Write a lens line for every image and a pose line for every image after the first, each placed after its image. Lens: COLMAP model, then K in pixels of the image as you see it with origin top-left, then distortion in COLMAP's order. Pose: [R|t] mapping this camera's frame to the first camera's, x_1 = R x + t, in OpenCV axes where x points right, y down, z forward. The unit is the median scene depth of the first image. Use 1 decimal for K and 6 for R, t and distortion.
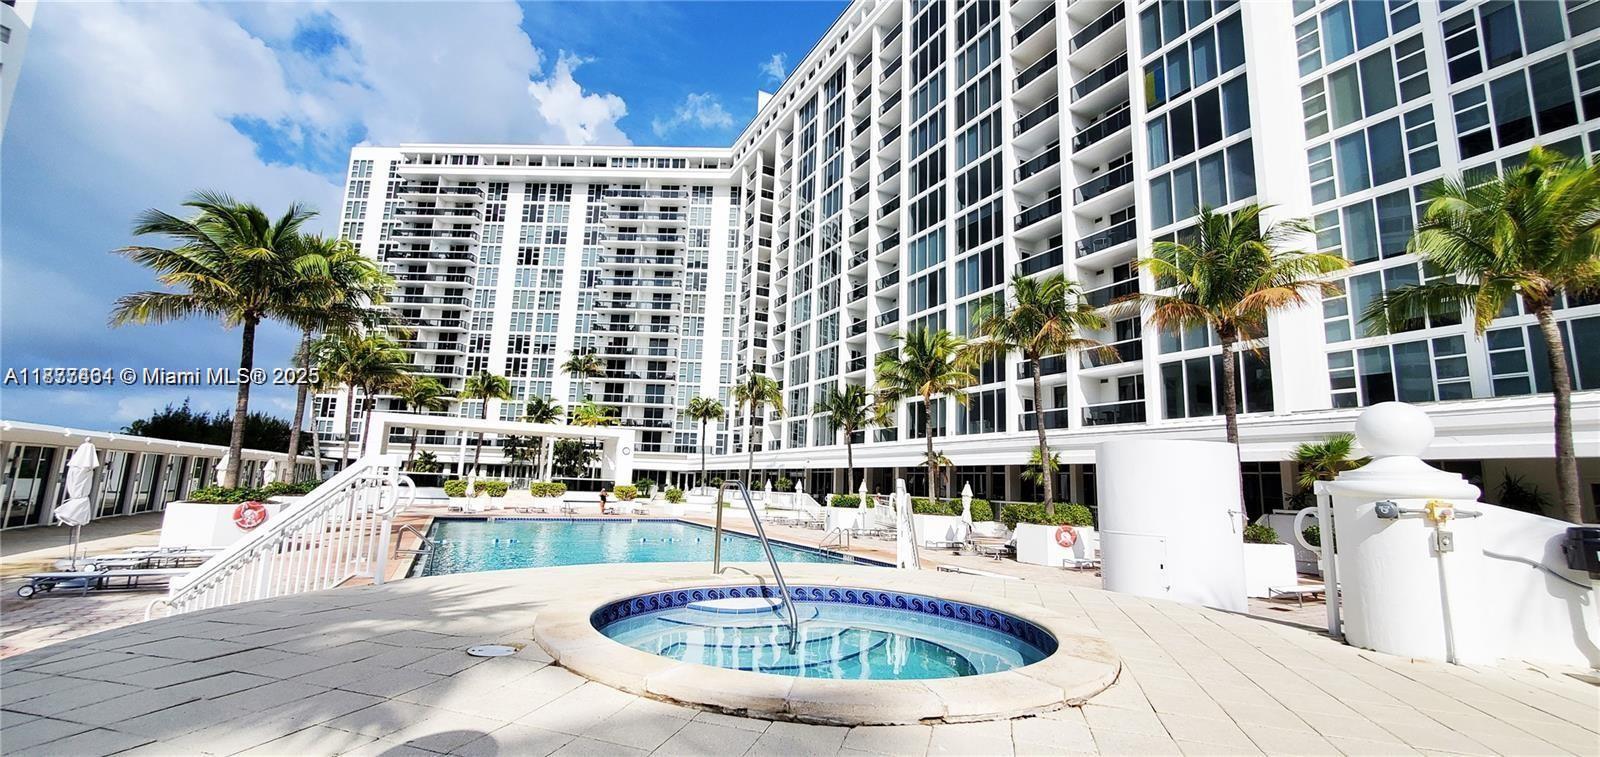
lens RADIAL K [[632.8, 0, 800.0], [0, 632.8, 378.5], [0, 0, 1]] dist [0.009869, -0.005069]
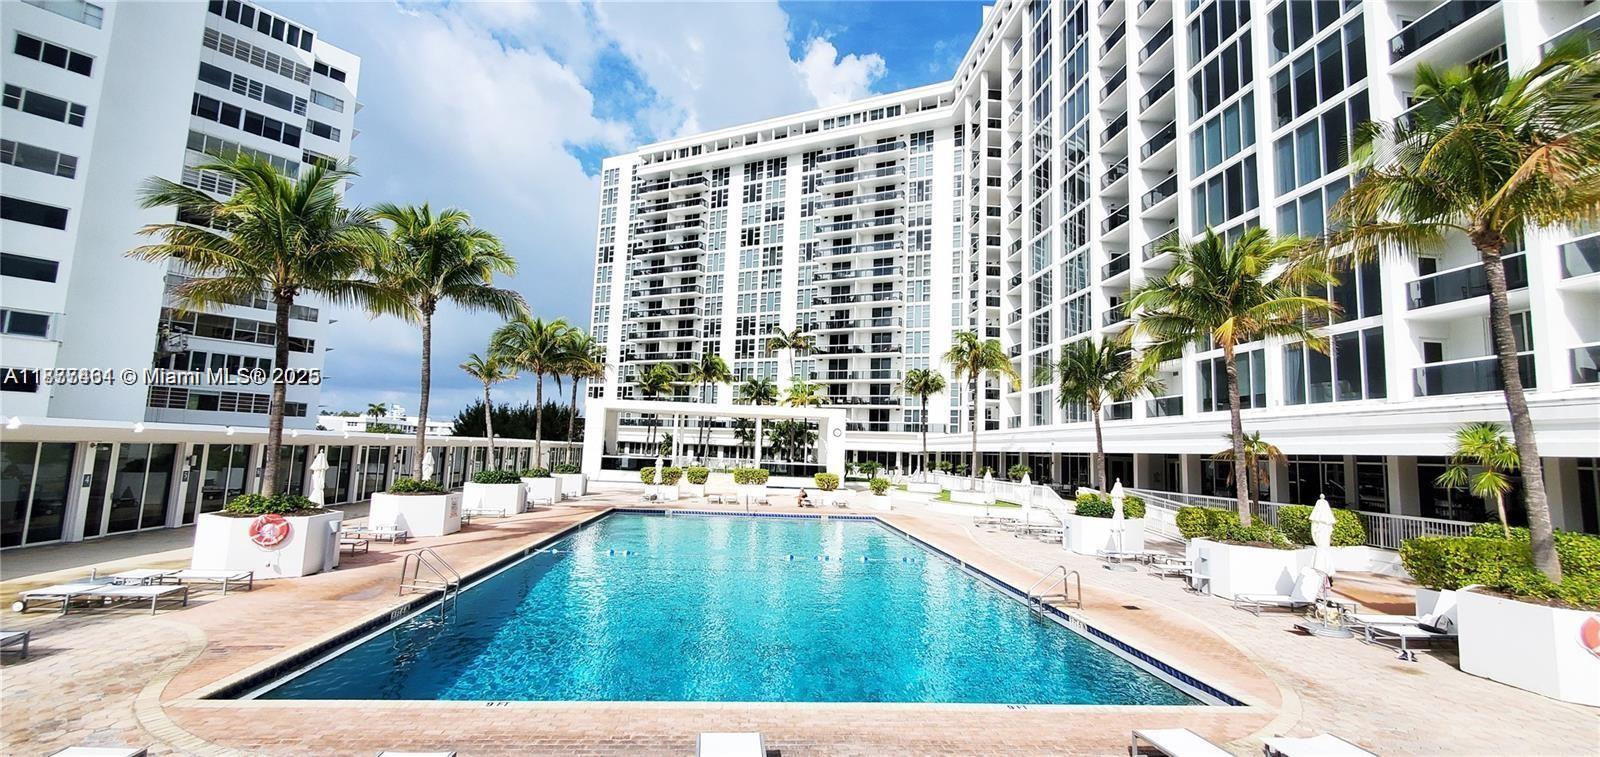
lens RADIAL K [[632.8, 0, 800.0], [0, 632.8, 378.5], [0, 0, 1]] dist [0.009869, -0.005069]
pose [[0.918576, -0.045450, -0.392622, 0.024404], [0.060628, 0.997813, 0.026338, 0.007742], [0.390566, -0.047997, 0.919323, 0.110446]]
